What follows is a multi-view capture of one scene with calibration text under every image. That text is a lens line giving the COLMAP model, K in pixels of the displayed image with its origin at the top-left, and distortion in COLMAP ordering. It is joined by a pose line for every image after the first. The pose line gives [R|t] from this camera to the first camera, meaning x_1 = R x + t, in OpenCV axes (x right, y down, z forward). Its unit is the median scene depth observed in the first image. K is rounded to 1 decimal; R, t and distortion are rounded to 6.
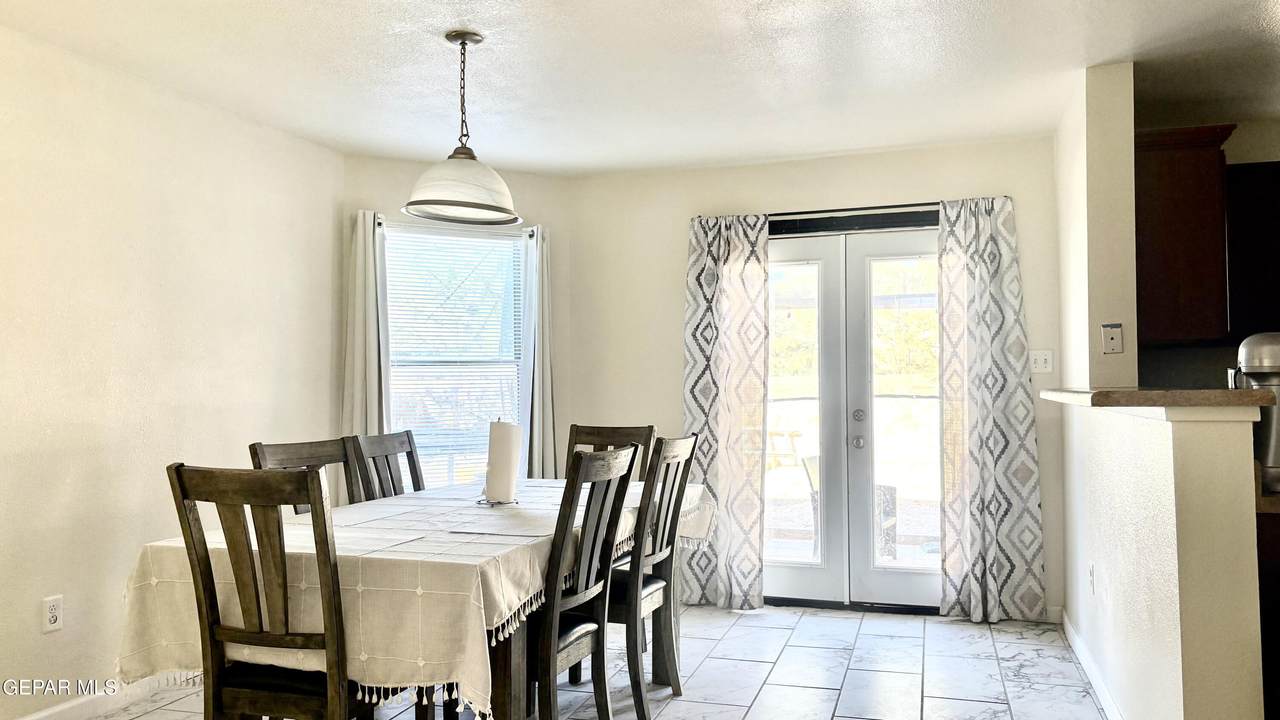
lens RADIAL K [[960.8, 0, 638.6], [0, 960.8, 354.2], [0, 0, 1]] dist [0.030858, -0.002056]
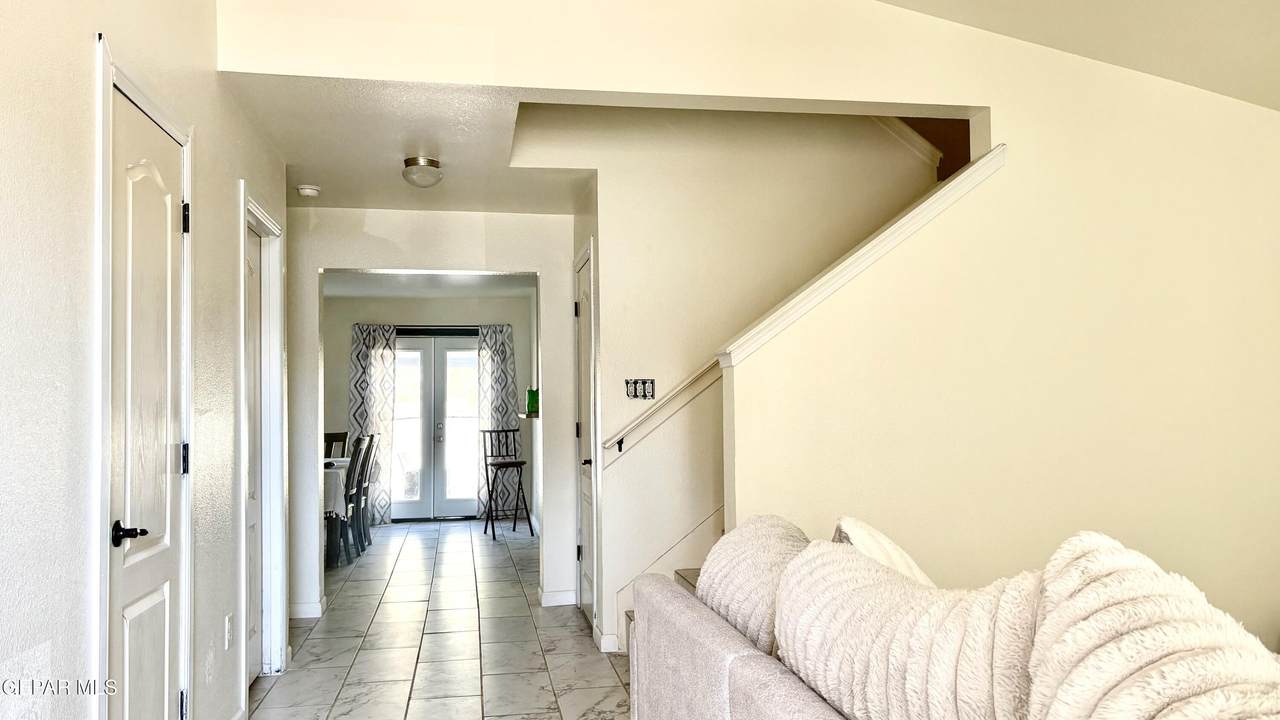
lens RADIAL K [[960.8, 0, 639.4], [0, 960.8, 361.7], [0, 0, 1]] dist [0.030858, -0.002056]
pose [[0.878774, 0.022729, 0.476697, -0.376372], [-0.008354, 0.999445, -0.032254, -0.011075], [-0.477165, 0.024362, 0.878476, -1.003037]]
